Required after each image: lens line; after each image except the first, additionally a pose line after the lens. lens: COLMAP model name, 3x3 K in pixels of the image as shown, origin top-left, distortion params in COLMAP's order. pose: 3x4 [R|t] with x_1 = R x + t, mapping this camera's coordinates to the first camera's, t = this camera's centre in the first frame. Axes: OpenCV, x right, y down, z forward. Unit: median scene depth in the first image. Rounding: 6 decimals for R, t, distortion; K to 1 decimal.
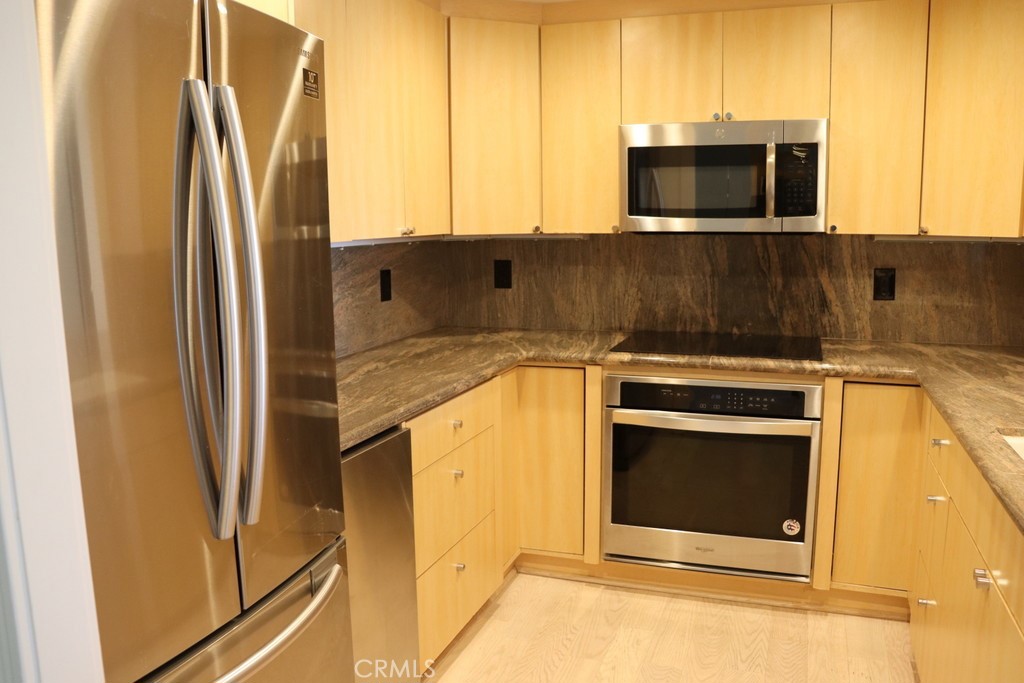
lens RADIAL K [[833.9, 0, 510.9], [0, 833.9, 342.6], [0, 0, 1]] dist [-0.168525, 0.140335]
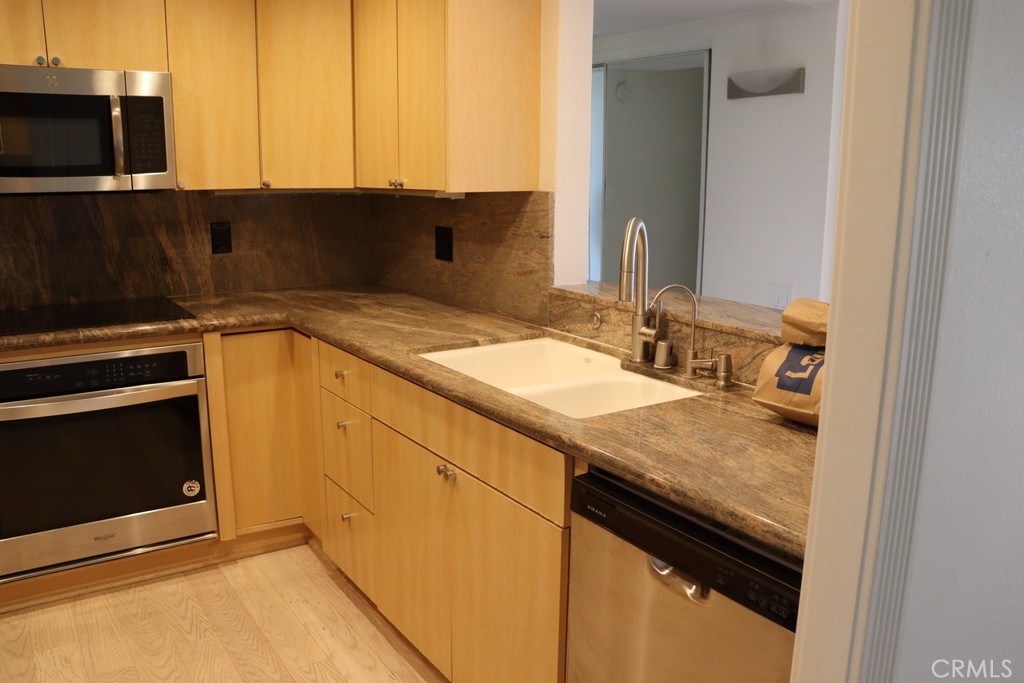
lens RADIAL K [[833.9, 0, 512.8], [0, 833.9, 345.0], [0, 0, 1]] dist [-0.168525, 0.140335]
pose [[0.604744, -0.152012, 0.781778, -0.164409], [0.109179, 0.988172, 0.107688, -0.009515], [-0.788901, 0.020230, 0.614188, 0.078647]]
